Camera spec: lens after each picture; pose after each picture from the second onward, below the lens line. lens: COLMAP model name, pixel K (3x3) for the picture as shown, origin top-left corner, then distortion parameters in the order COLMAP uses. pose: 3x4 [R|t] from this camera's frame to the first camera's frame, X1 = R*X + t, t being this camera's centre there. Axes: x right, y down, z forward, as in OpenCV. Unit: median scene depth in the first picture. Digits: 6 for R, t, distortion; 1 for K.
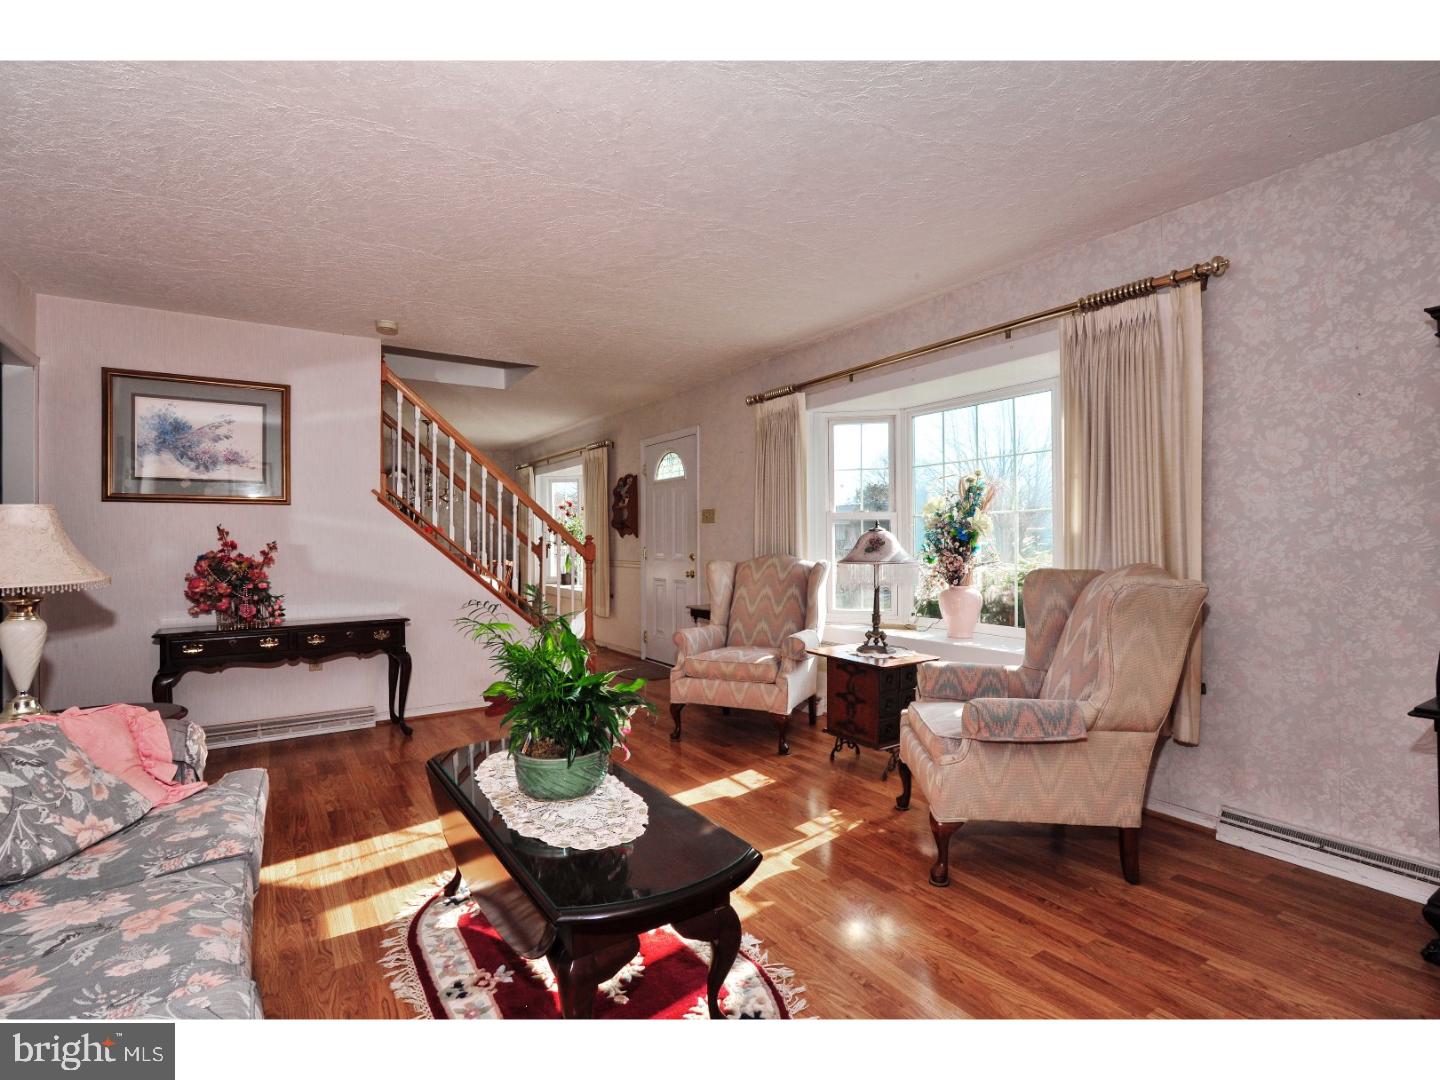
lens RADIAL K [[715.3, 0, 720.0], [0, 715.3, 540.0], [0, 0, 1]] dist [-0.003303, -0.000023]
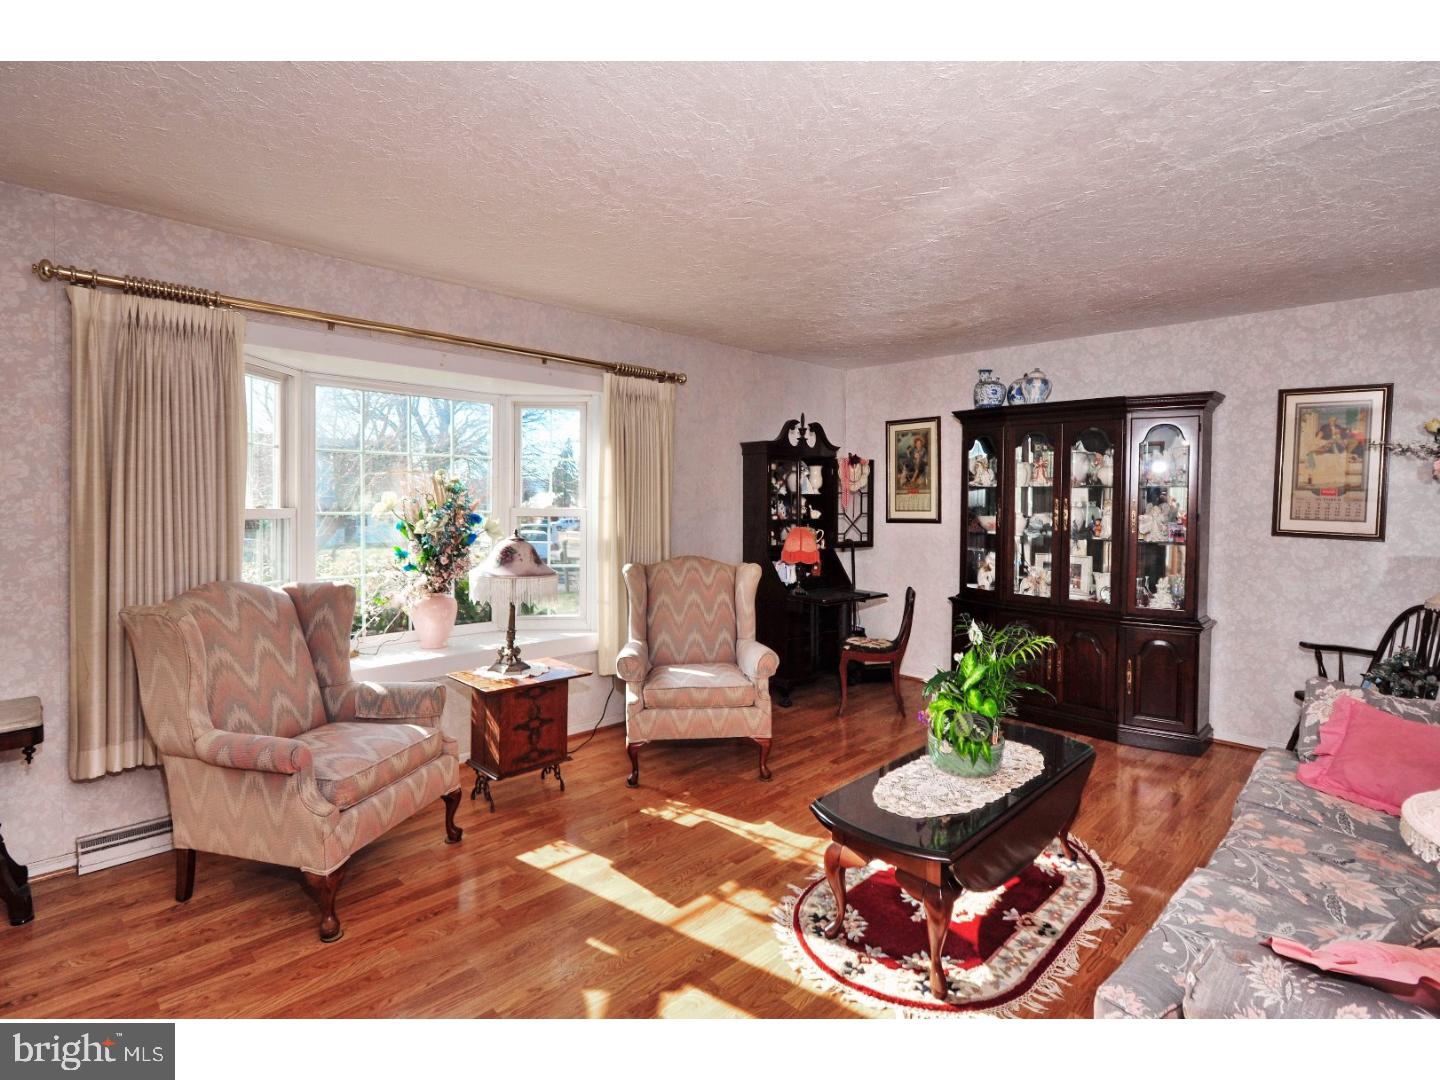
lens RADIAL K [[734.4, 0, 721.5], [0, 734.4, 514.4], [0, 0, 1]] dist [-0.003026, -0.000296]
pose [[-0.228185, -0.020179, 0.973409, -1.284968], [-0.011572, 0.999771, 0.018013, -0.112506], [-0.973549, -0.007154, -0.228366, 1.605490]]
